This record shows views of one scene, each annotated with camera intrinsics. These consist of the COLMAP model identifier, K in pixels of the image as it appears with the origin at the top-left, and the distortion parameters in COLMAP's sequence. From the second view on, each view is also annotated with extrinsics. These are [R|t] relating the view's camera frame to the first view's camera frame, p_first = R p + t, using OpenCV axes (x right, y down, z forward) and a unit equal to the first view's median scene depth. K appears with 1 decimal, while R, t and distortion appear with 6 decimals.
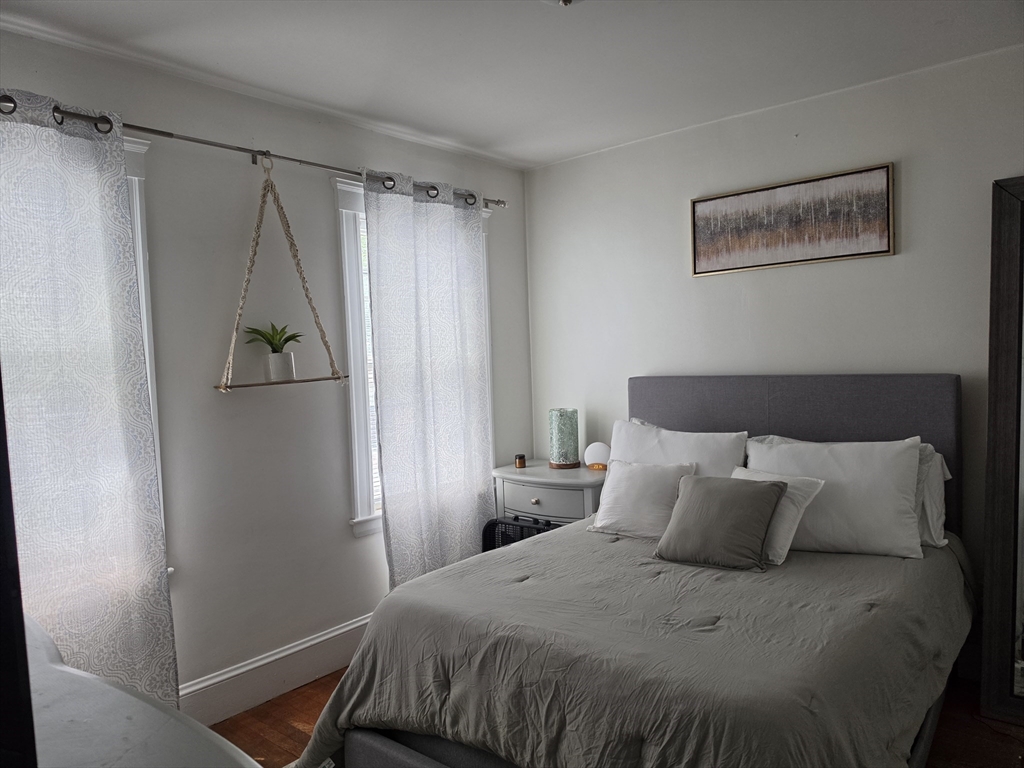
lens RADIAL K [[716.3, 0, 509.5], [0, 716.3, 398.4], [0, 0, 1]] dist [-0.002097, -0.001632]
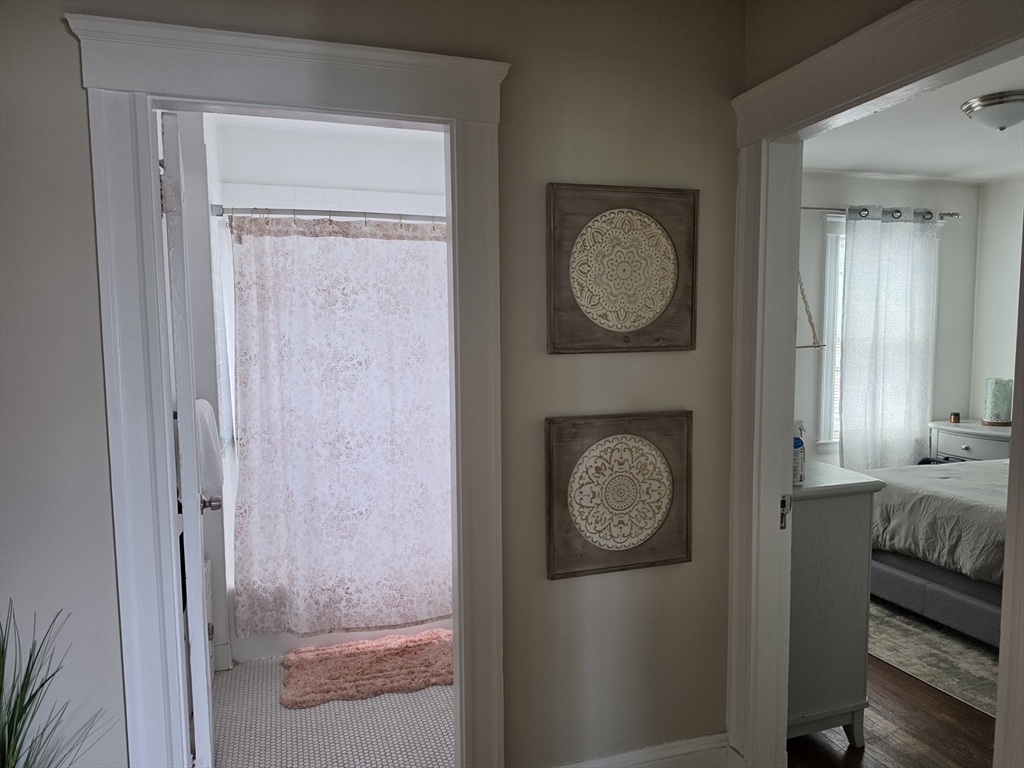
lens RADIAL K [[716.3, 0, 509.5], [0, 716.3, 398.4], [0, 0, 1]] dist [-0.002097, -0.001632]
pose [[0.843614, 0.077161, -0.531377, 0.023992], [-0.053109, 0.996759, 0.060423, 0.022951], [0.534317, -0.022752, 0.844978, -0.588992]]
